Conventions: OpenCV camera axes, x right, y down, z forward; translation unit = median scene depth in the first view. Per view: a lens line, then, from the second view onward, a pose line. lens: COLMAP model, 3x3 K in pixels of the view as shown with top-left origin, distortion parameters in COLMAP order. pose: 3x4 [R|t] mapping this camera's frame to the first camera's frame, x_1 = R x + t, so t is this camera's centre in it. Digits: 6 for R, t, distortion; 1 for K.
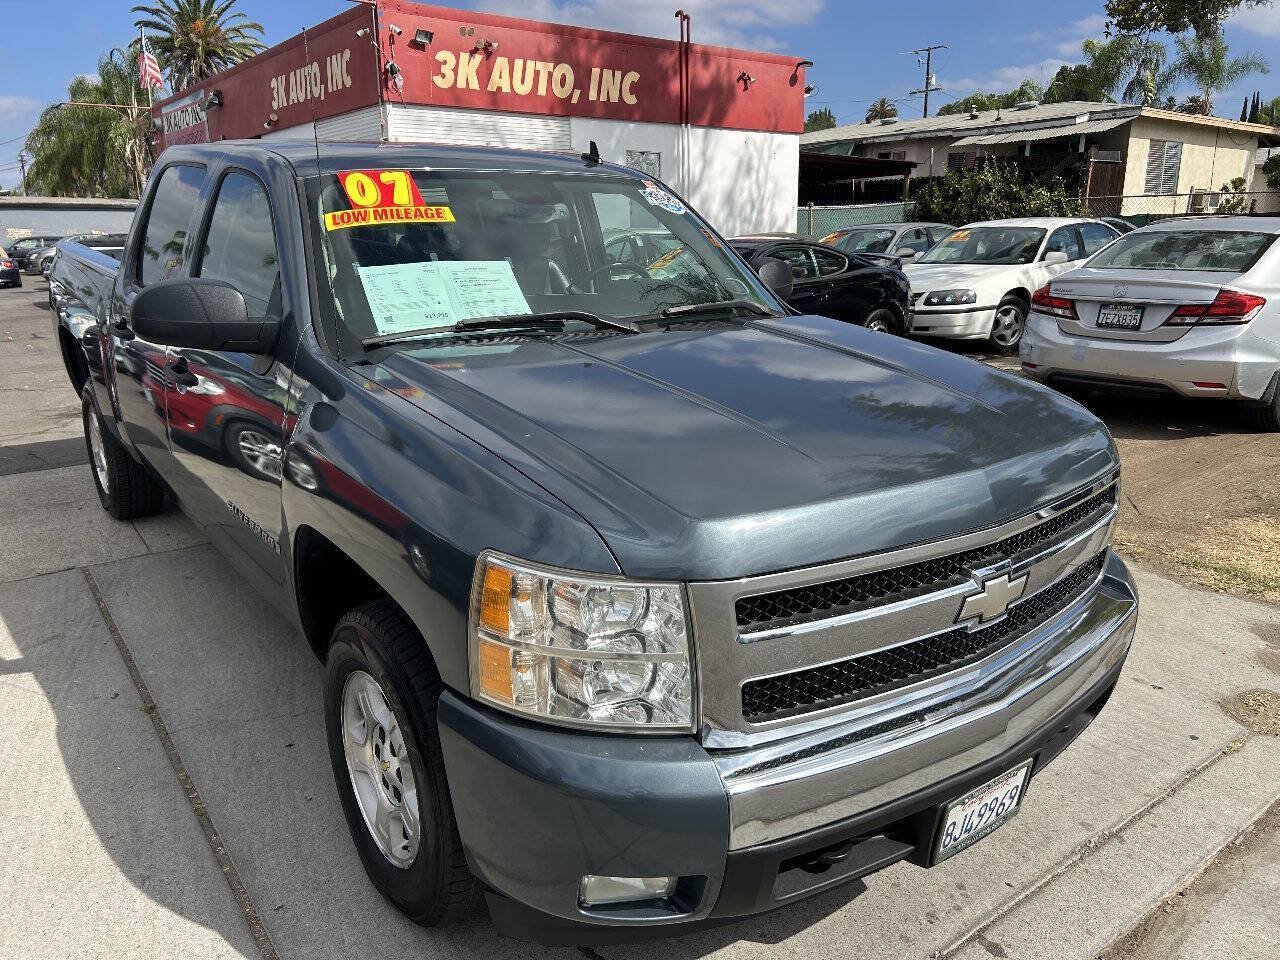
lens RADIAL K [[971.0, 0, 637.8], [0, 971.0, 485.8], [0, 0, 1]] dist [0.027160, -0.015063]
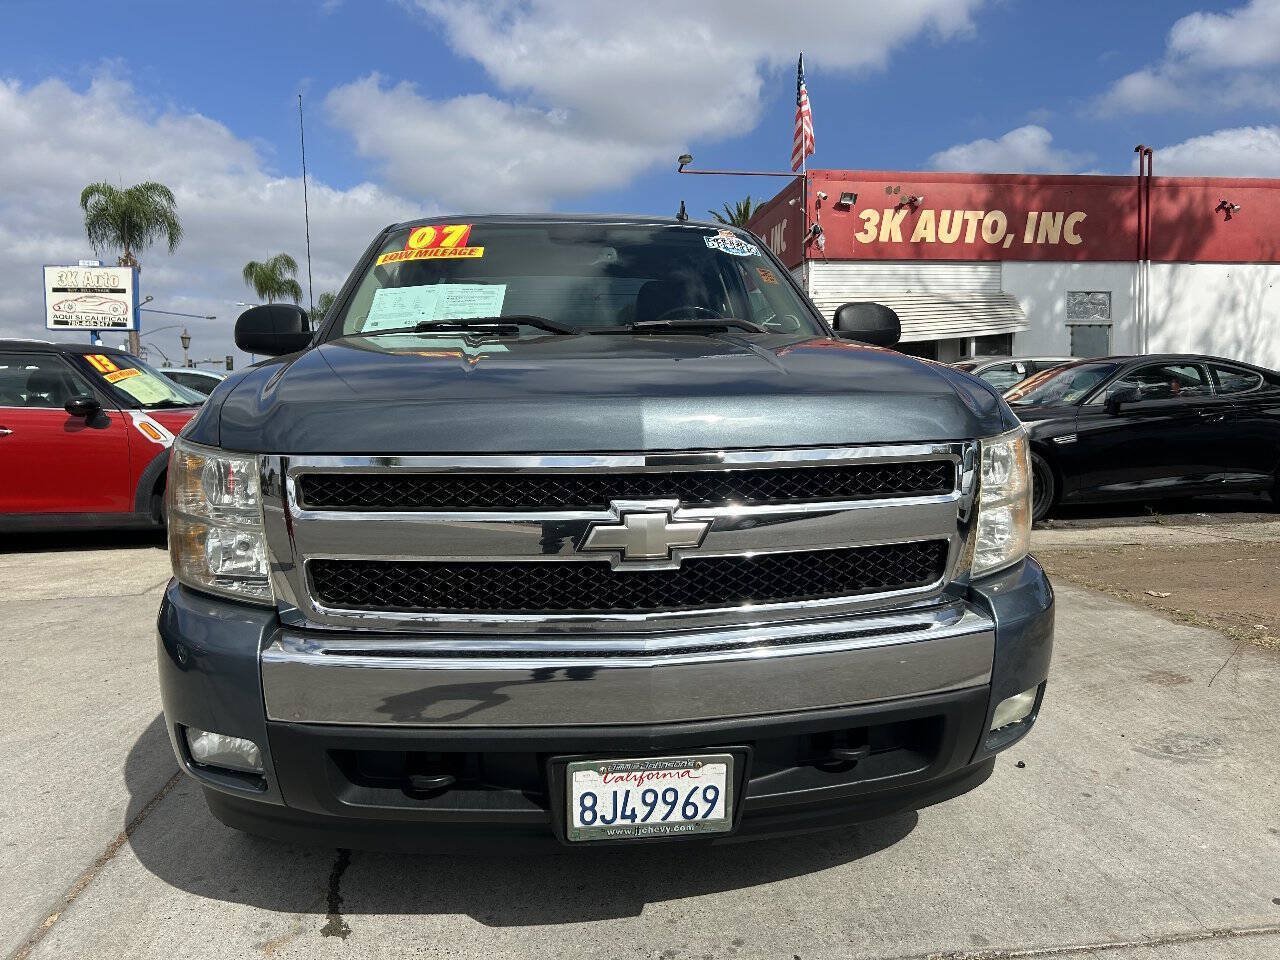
lens RADIAL K [[971.0, 0, 642.3], [0, 971.0, 479.2], [0, 0, 1]] dist [0.027160, -0.015063]
pose [[0.866627, 0.032058, -0.497925, 0.119242], [-0.122688, 0.980986, -0.150377, 0.029221], [0.483637, 0.191410, 0.854083, 0.032714]]
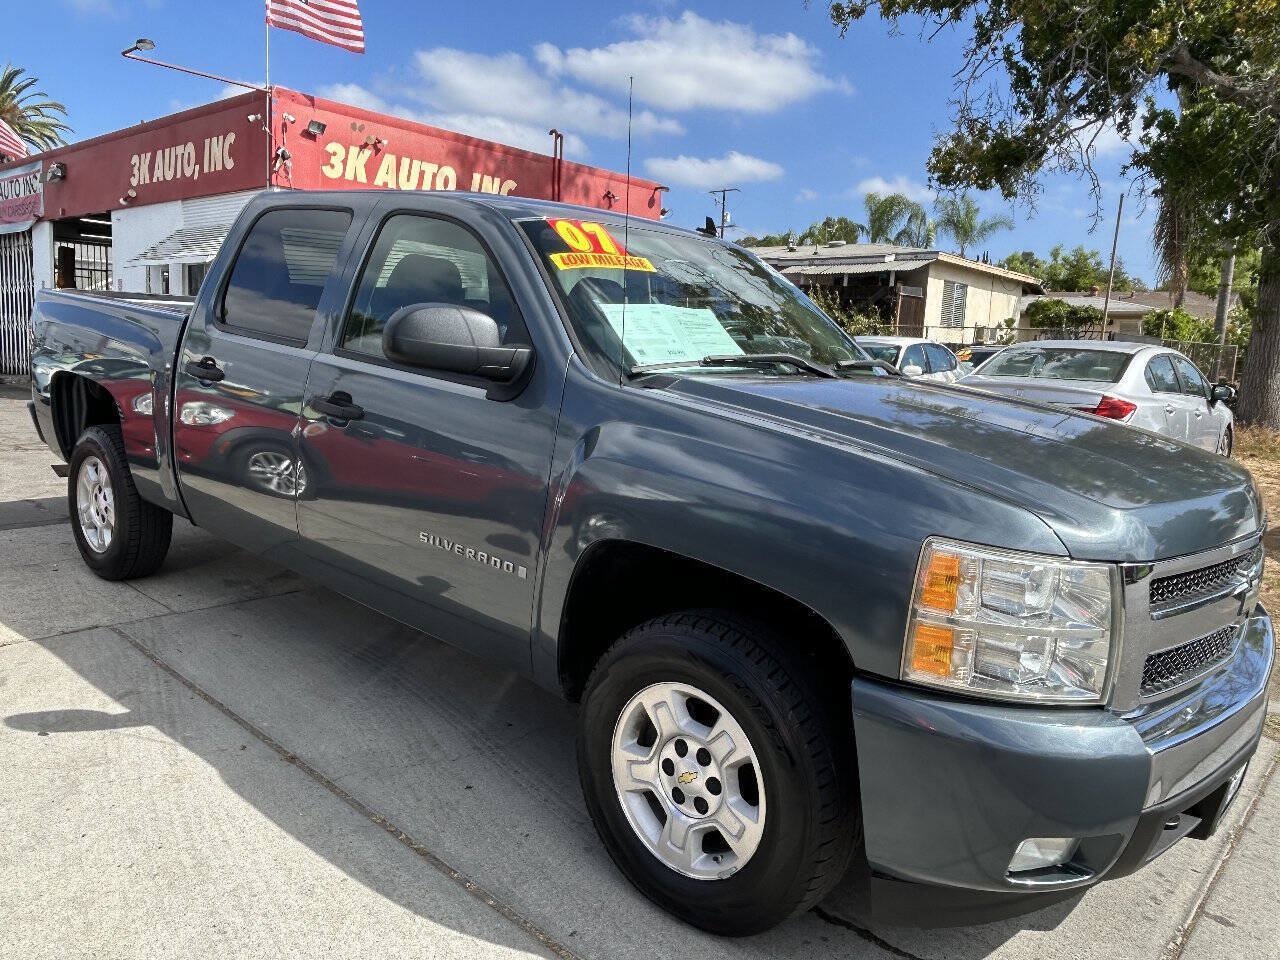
lens RADIAL K [[971.0, 0, 622.4], [0, 971.0, 466.2], [0, 0, 1]] dist [0.027160, -0.015063]
pose [[0.980082, 0.030796, 0.196192, -0.090026], [-0.004982, 0.991405, -0.130731, 0.016951], [-0.198531, 0.127149, 0.971812, -0.000941]]
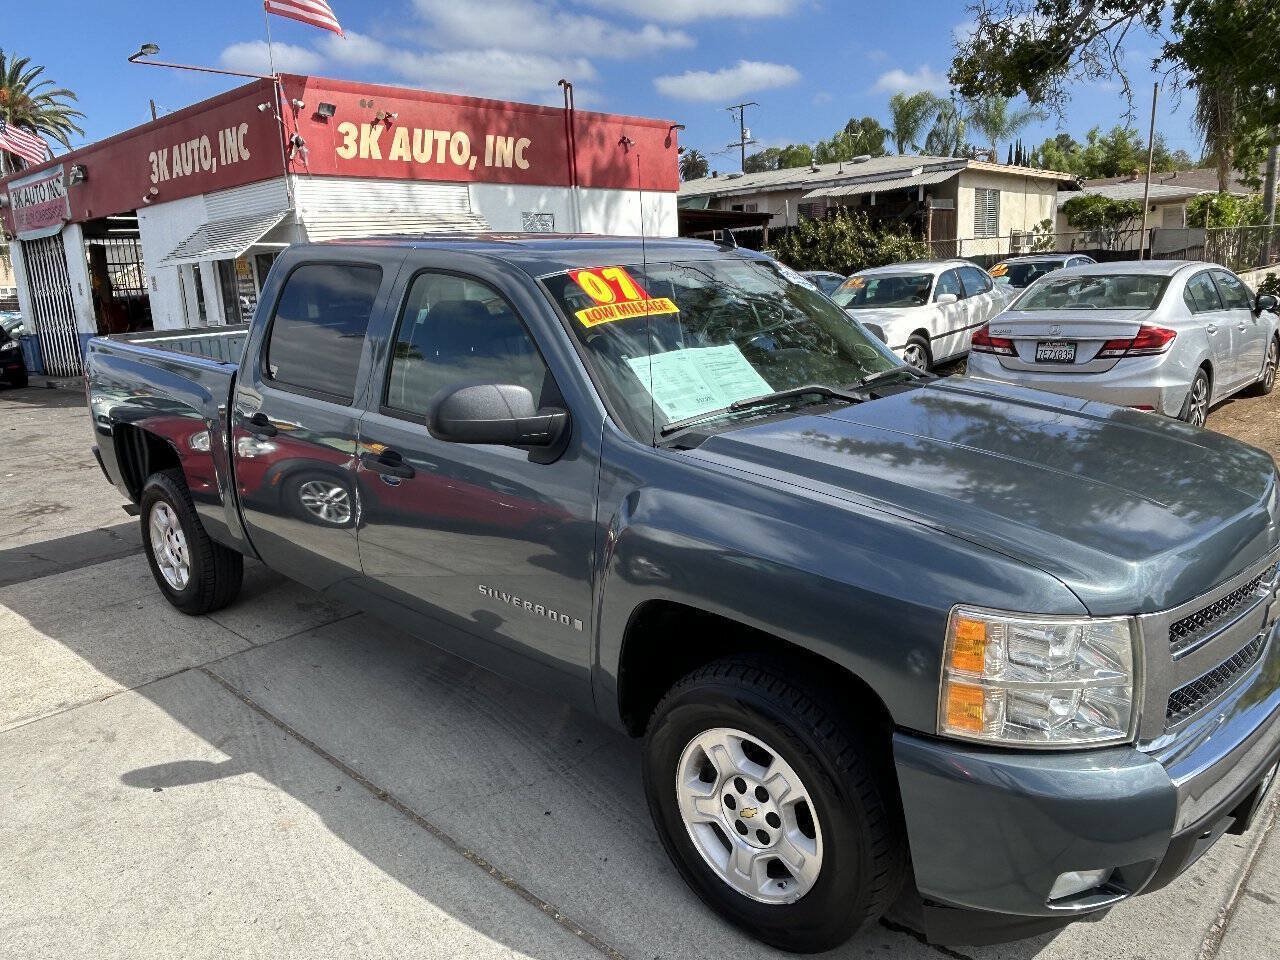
lens RADIAL K [[971.0, 0, 624.8], [0, 971.0, 469.8], [0, 0, 1]] dist [0.027160, -0.015063]
pose [[0.985579, -0.071325, 0.153450, -0.090570], [0.080876, 0.995097, -0.056922, -0.007279], [-0.148637, 0.068511, 0.986516, -0.013758]]
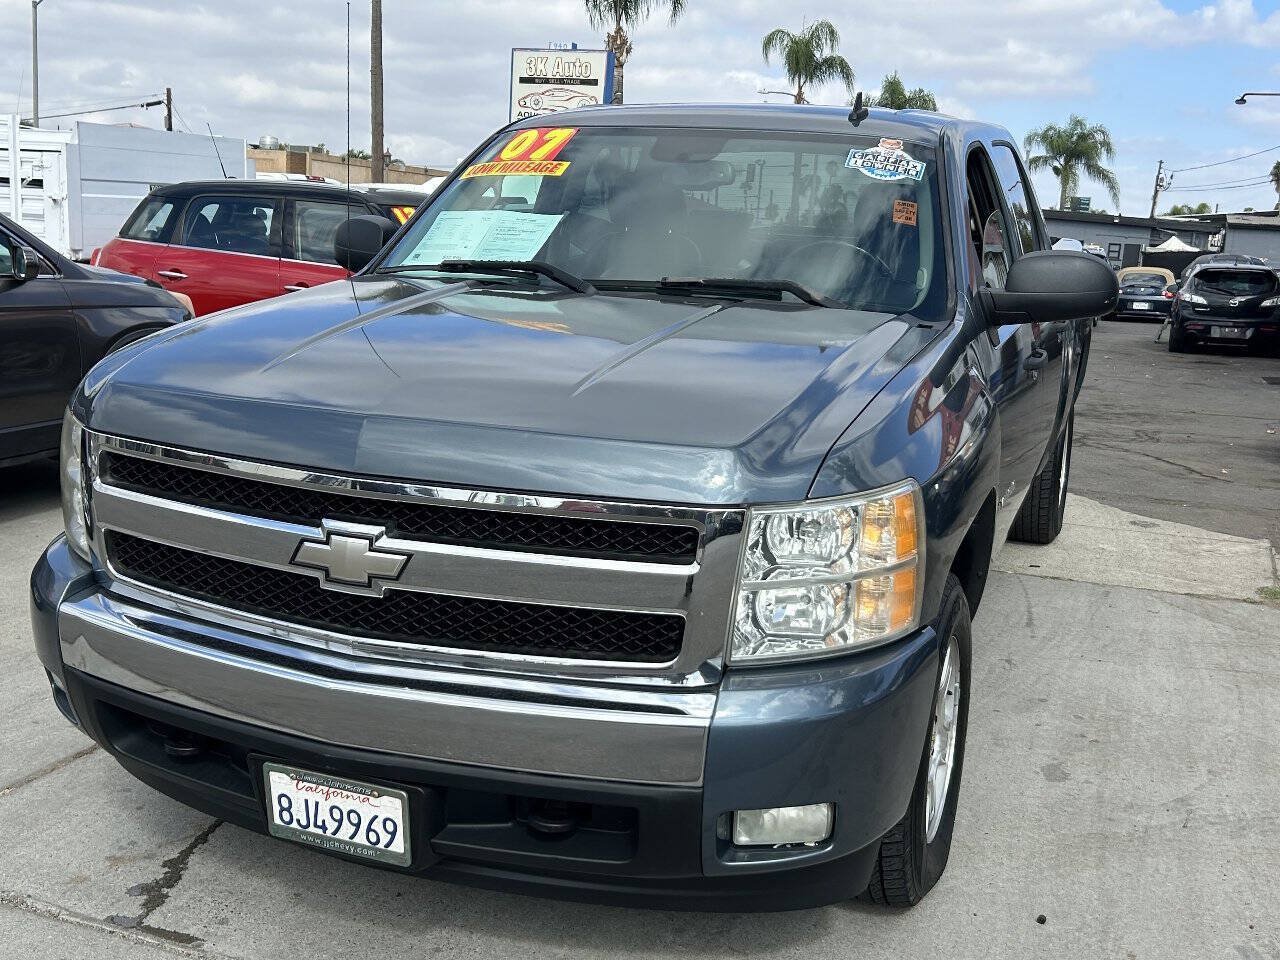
lens RADIAL K [[1416.9, 0, 634.1], [0, 1416.9, 487.3], [0, 0, 1]] dist [0.016441, 0.000000]
pose [[0.526103, 0.186854, -0.829639, 0.230822], [-0.272620, 0.961134, 0.043592, -0.011262], [0.805540, 0.203243, 0.556595, 0.070209]]
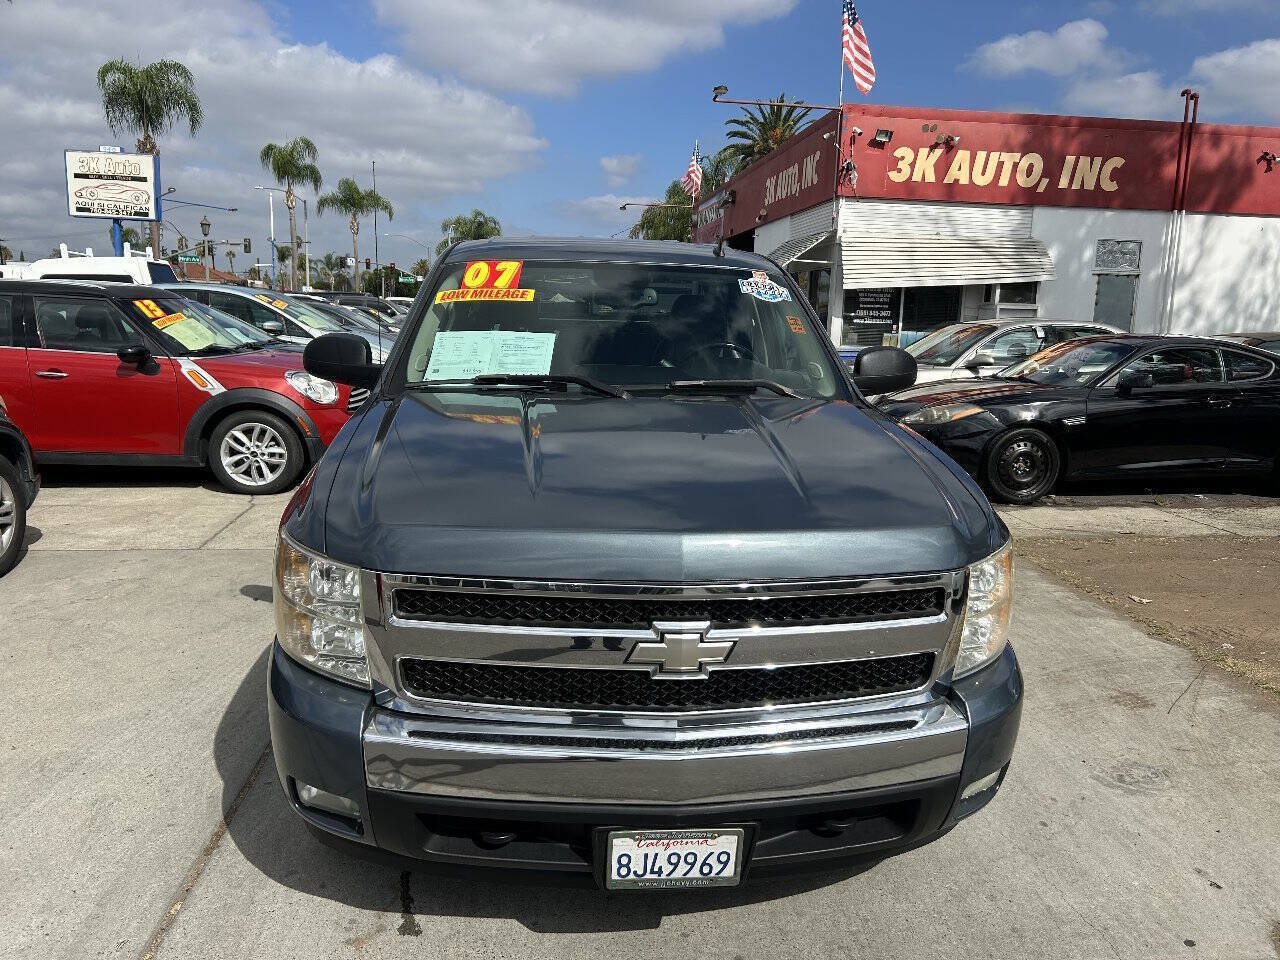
lens RADIAL K [[971.0, 0, 644.4], [0, 971.0, 484.6], [0, 0, 1]] dist [0.027160, -0.015063]
pose [[0.857351, 0.126173, -0.499028, 0.124829], [-0.167629, 0.985081, -0.038929, -0.003045], [0.486672, 0.117028, 0.865711, 0.003468]]
